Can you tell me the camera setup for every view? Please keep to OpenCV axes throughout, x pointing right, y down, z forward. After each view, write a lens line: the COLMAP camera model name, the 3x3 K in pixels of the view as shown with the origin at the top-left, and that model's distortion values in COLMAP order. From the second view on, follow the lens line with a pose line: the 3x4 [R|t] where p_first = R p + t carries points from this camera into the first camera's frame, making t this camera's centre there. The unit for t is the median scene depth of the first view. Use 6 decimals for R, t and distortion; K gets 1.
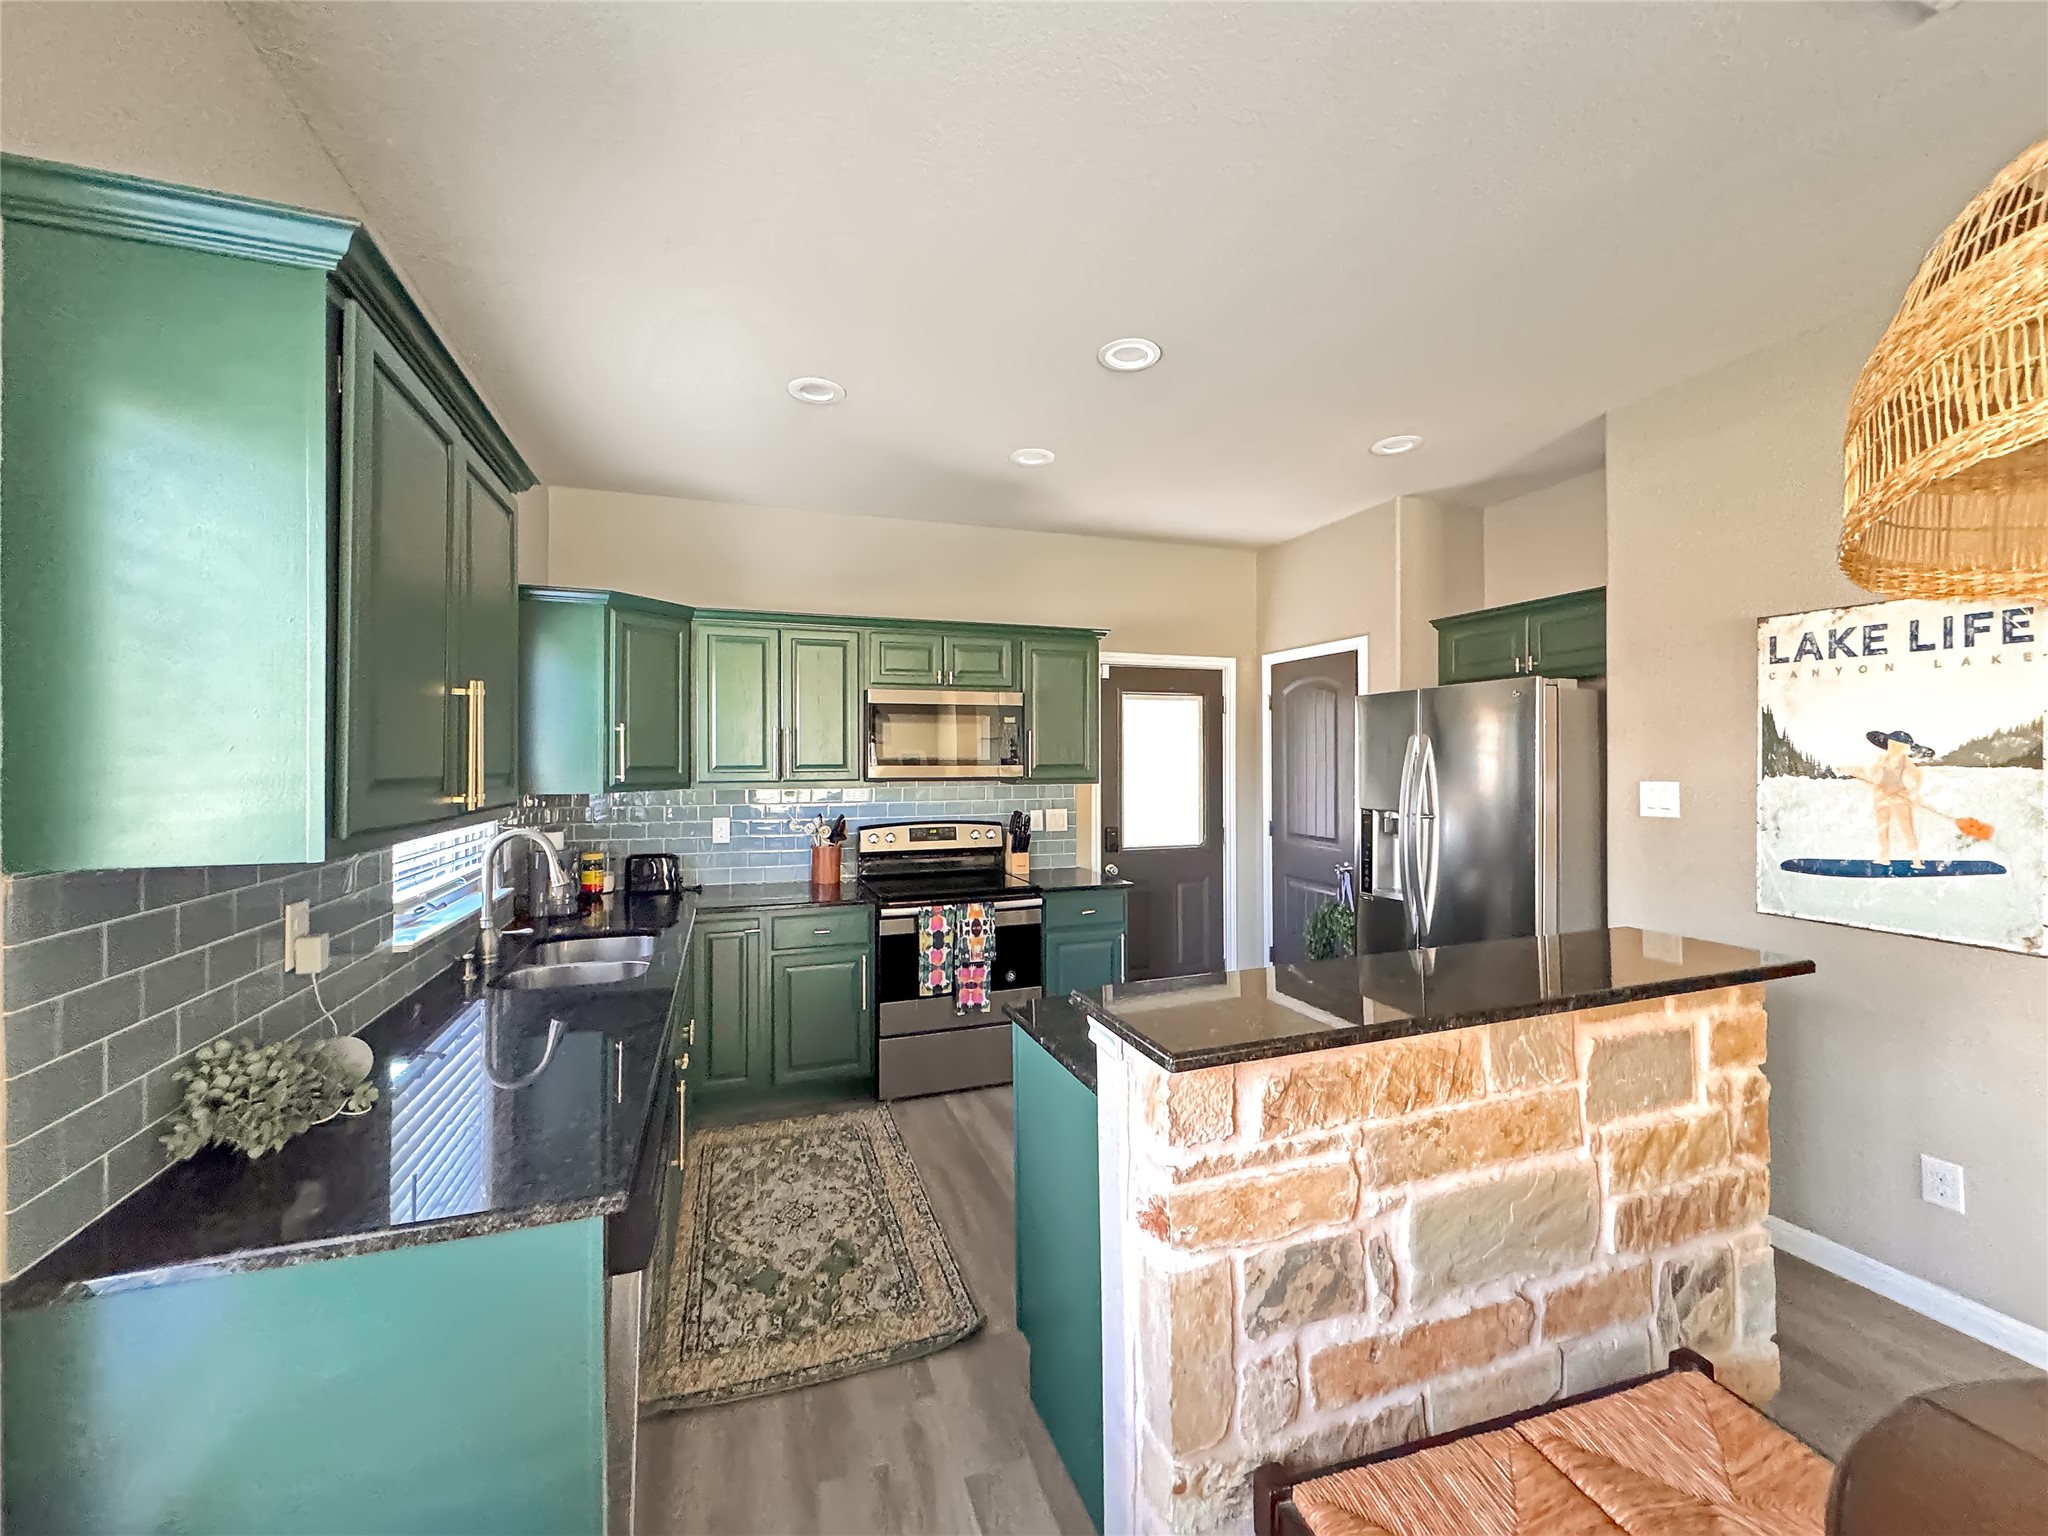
lens RADIAL K [[829.2, 0, 1027.0], [0, 829.2, 768.6], [0, 0, 1]] dist [0.001429, 0.000953]
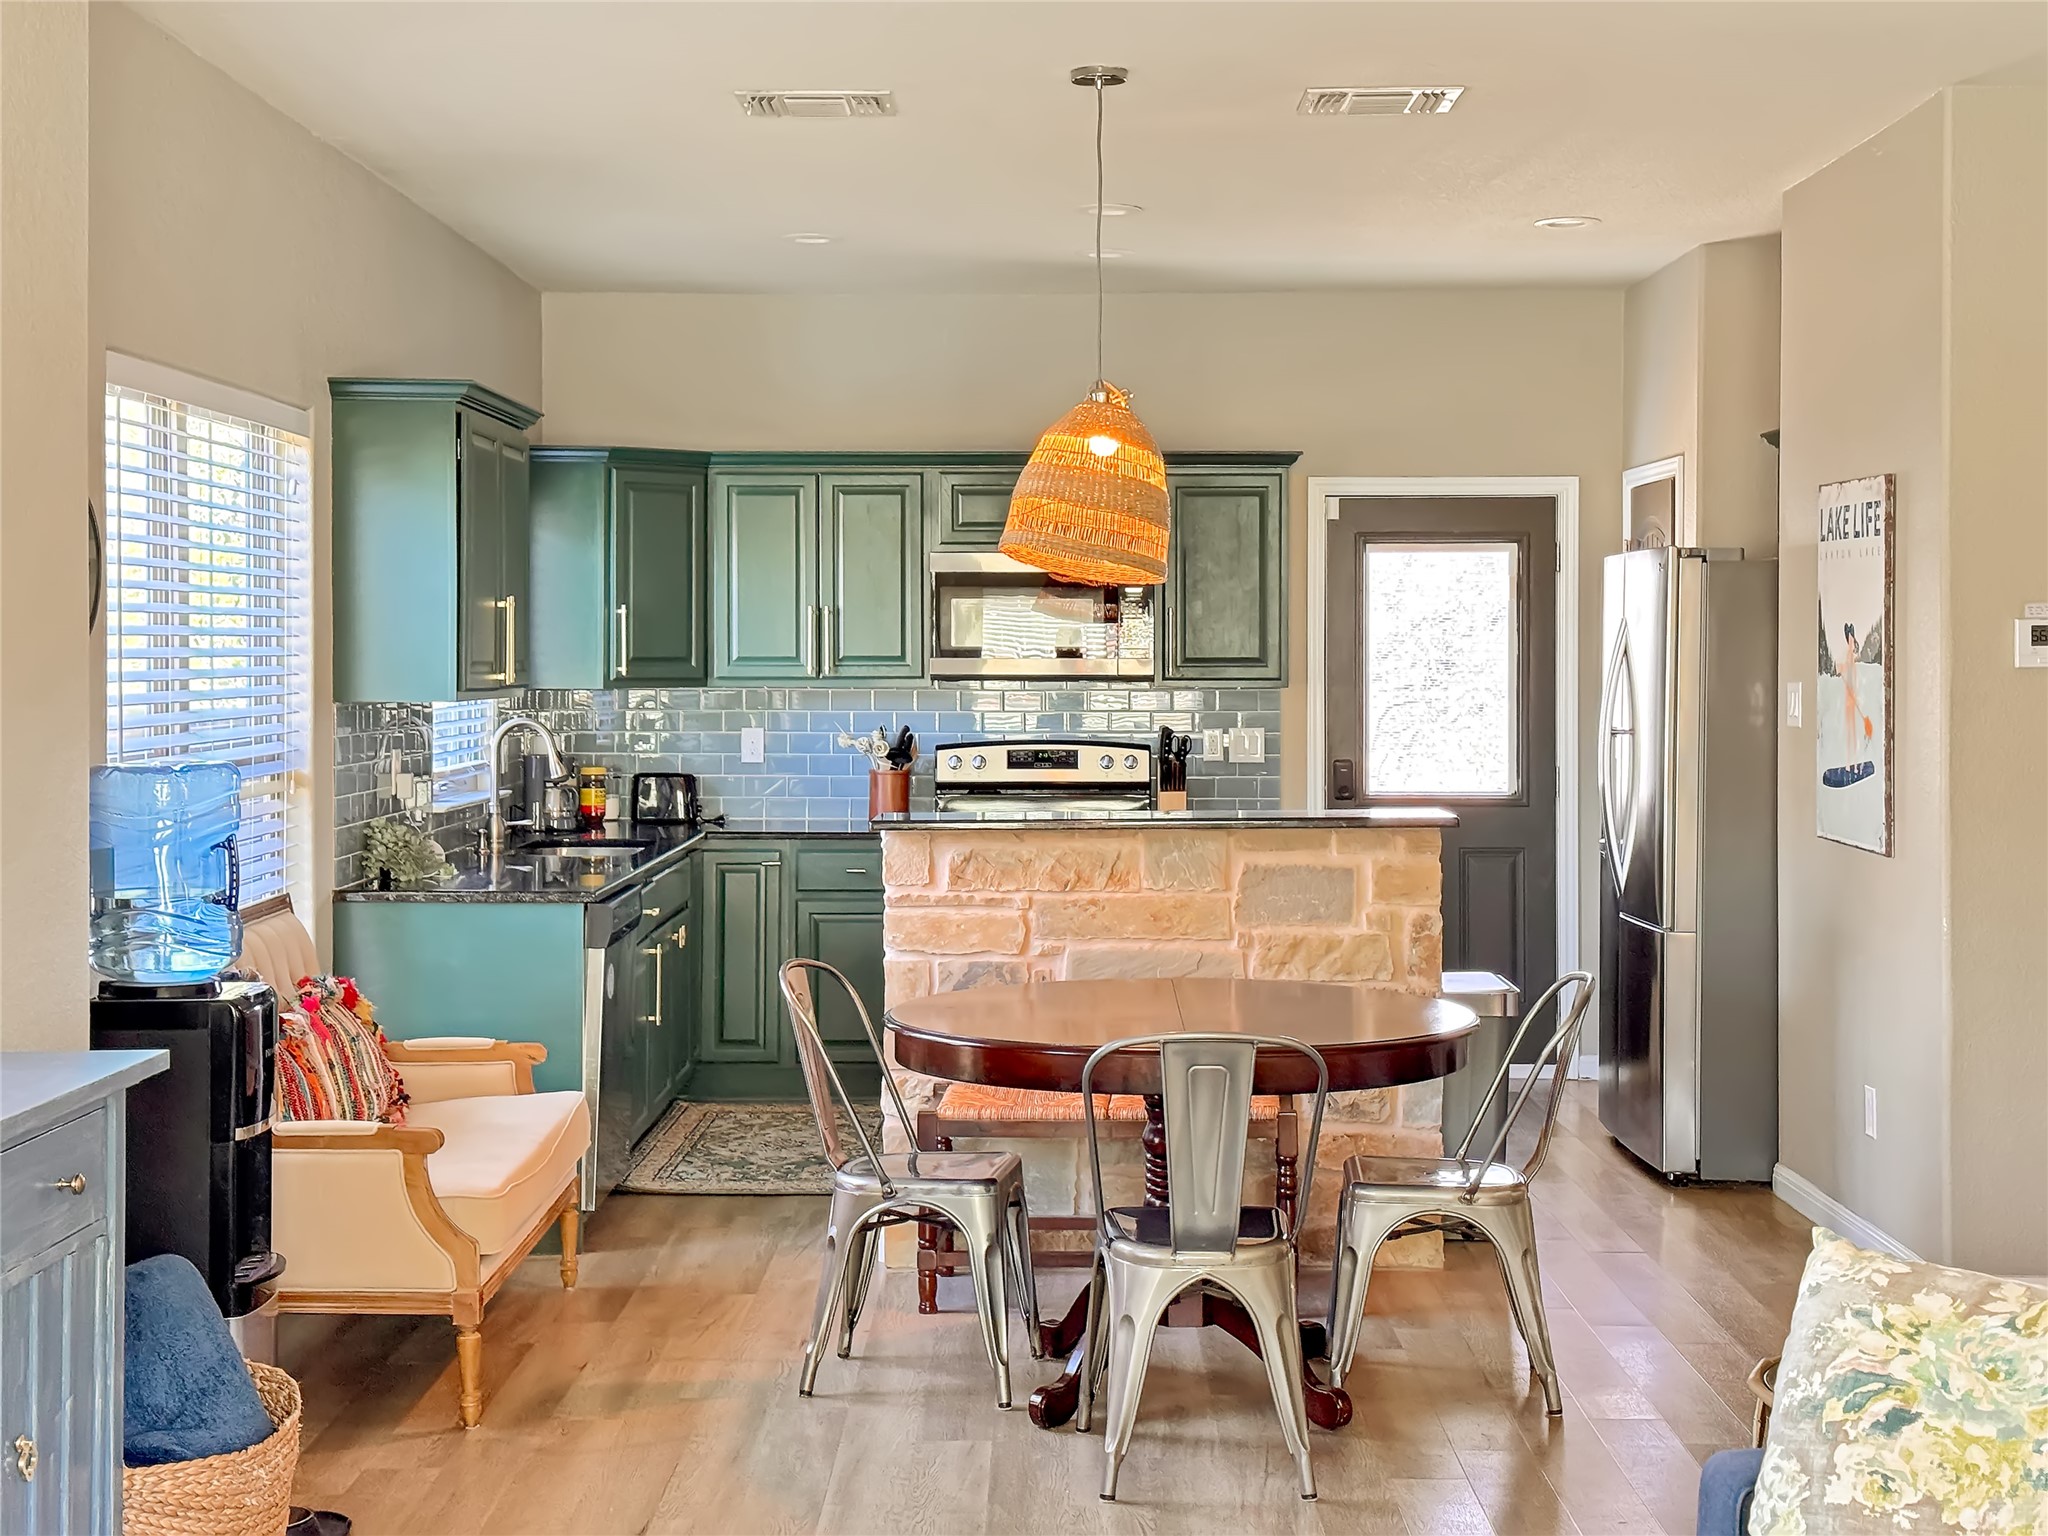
lens RADIAL K [[2846.7, 0, 1024.0], [0, 2846.7, 762.7], [0, 0, 1]] dist [0.123843, 0.000000]
pose [[0.940664, 0.017908, -0.338865, 0.904170], [-0.007334, 0.999446, 0.032460, 0.008252], [0.339259, -0.028049, 0.940275, -1.635833]]
